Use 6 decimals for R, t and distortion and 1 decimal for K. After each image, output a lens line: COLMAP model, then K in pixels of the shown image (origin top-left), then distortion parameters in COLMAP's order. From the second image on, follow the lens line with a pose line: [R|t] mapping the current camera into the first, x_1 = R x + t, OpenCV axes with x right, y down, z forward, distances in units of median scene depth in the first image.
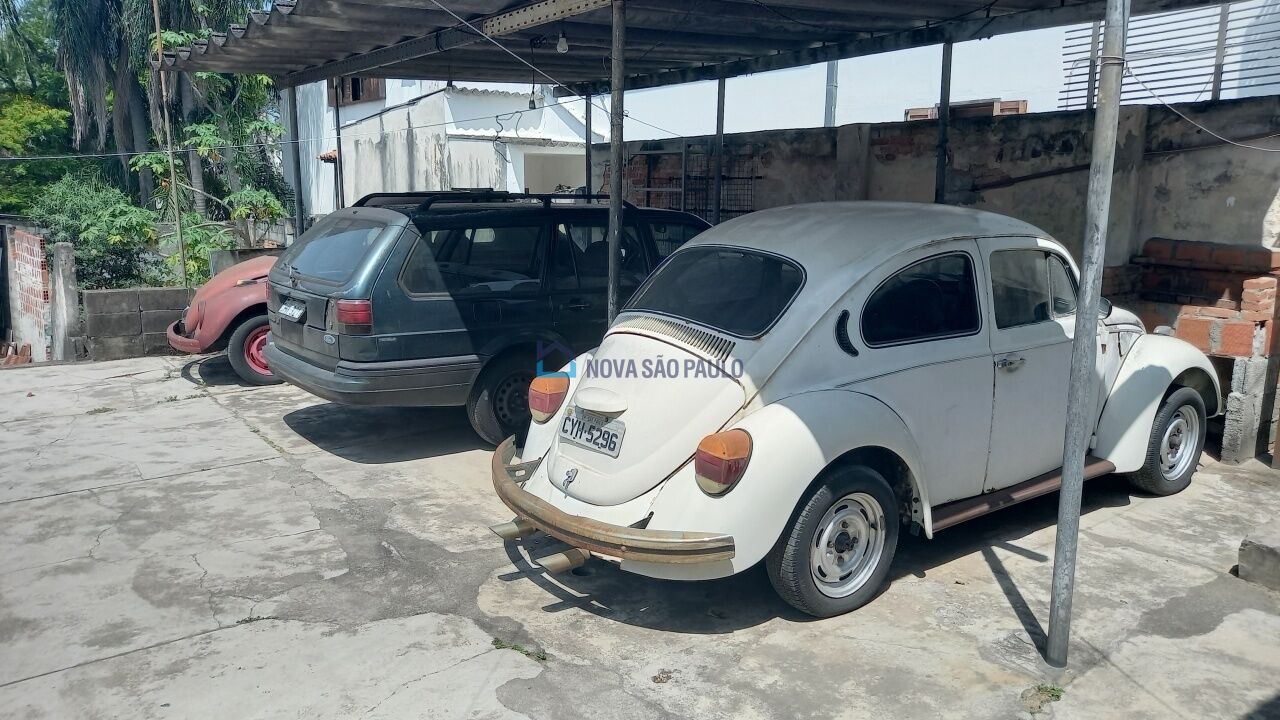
lens RADIAL K [[935.7, 0, 630.3], [0, 935.7, 358.2], [0, 0, 1]] dist [0.052895, -0.045986]
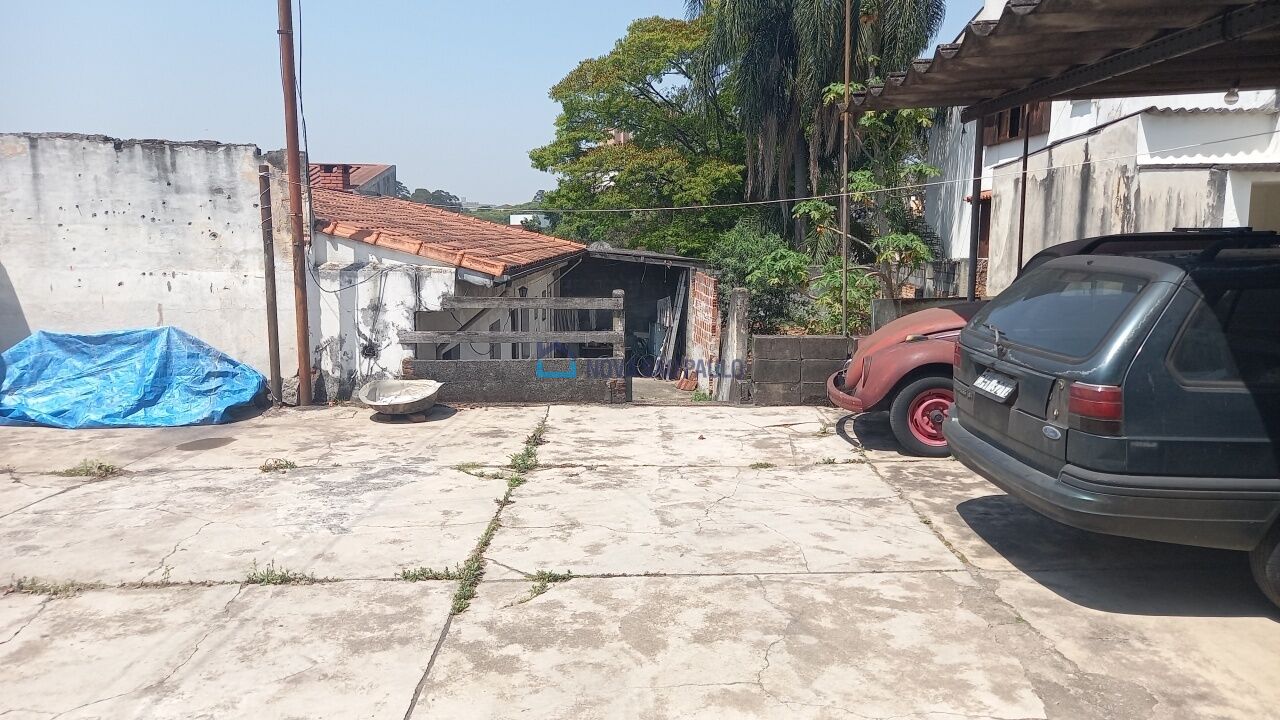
lens RADIAL K [[935.7, 0, 642.5], [0, 935.7, 358.2], [0, 0, 1]] dist [0.052895, -0.045986]
pose [[0.811002, 0.069154, -0.580942, -0.117772], [-0.094706, 0.995411, -0.013719, -0.029057], [0.577327, 0.066145, 0.813829, 0.155748]]
